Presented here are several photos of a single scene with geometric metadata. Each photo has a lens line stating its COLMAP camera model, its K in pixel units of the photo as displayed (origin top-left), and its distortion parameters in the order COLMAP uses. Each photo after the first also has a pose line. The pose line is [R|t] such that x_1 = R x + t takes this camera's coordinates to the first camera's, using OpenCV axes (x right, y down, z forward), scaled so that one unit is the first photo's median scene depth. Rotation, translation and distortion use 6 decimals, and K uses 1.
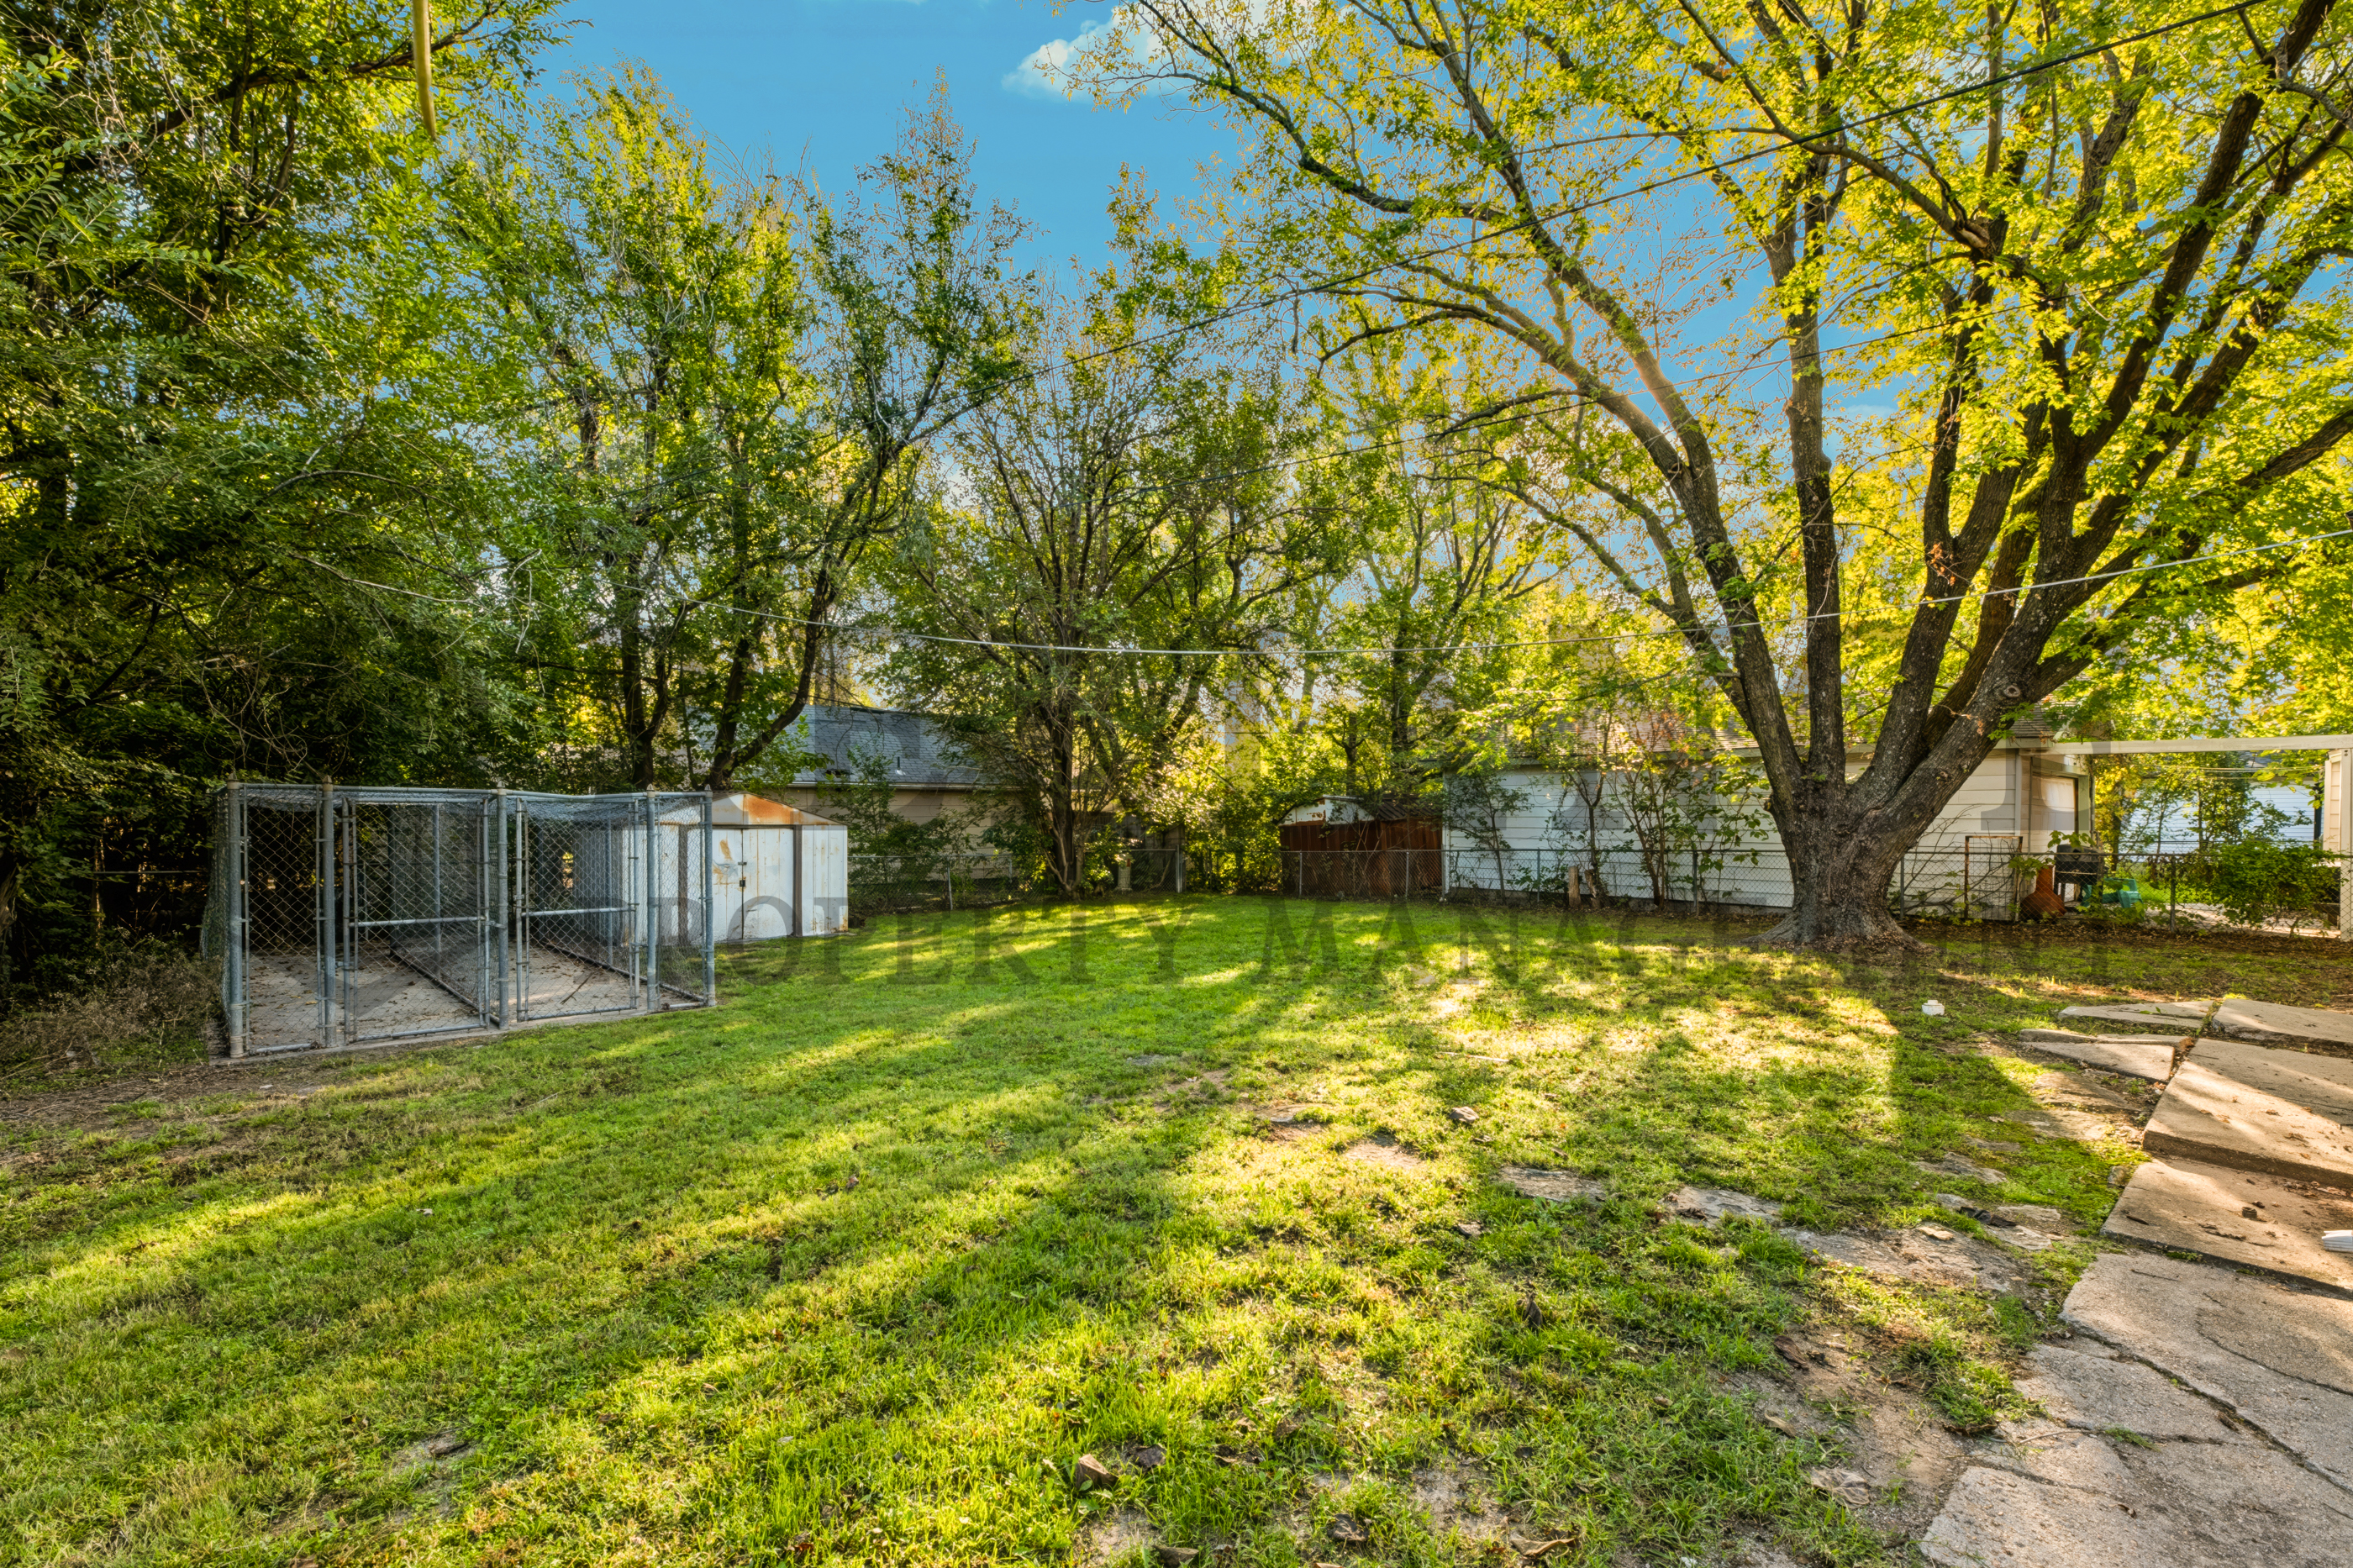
lens RADIAL K [[1049.0, 0, 1176.7], [0, 1049.0, 813.3], [0, 0, 1]] dist [0.000799, 0.000110]
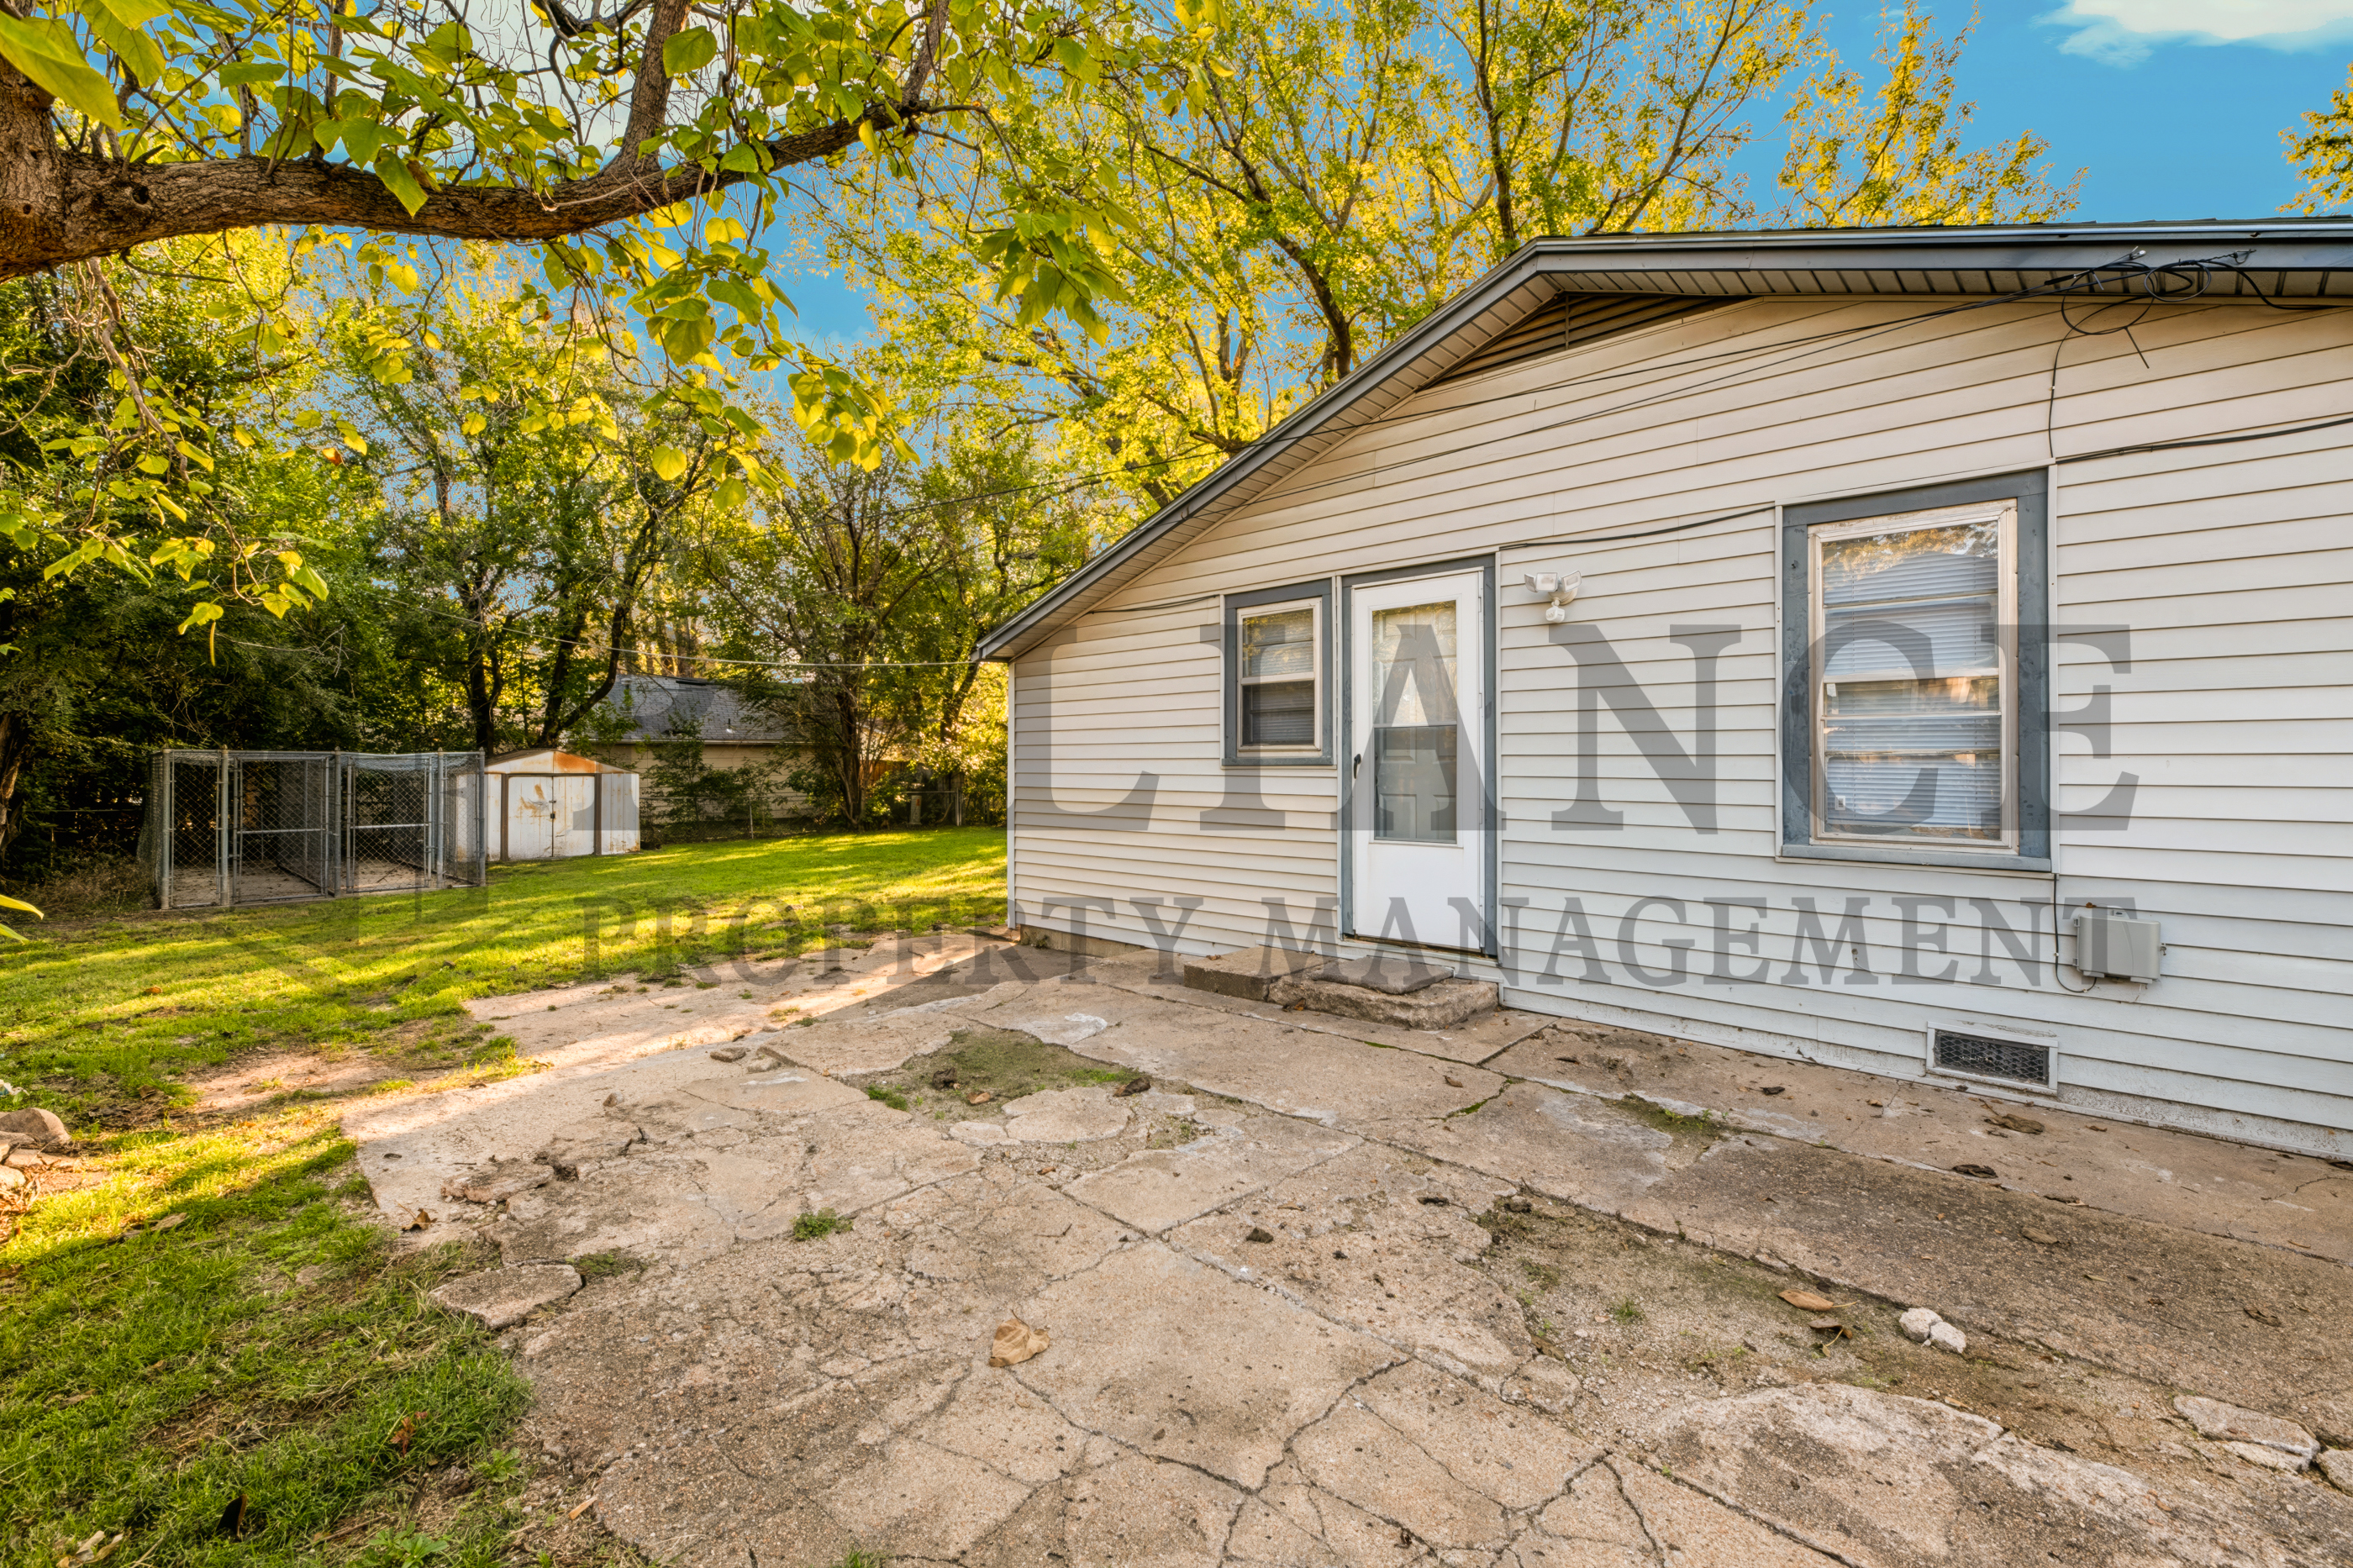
lens RADIAL K [[995.5, 0, 1176.6], [0, 995.5, 738.3], [0, 0, 1]] dist [-0.000413, -0.000063]
pose [[0.997735, 0.000991, 0.067259, 0.310205], [0.000404, 0.999785, -0.020733, -0.007673], [-0.067265, 0.020714, 0.997520, -0.355517]]
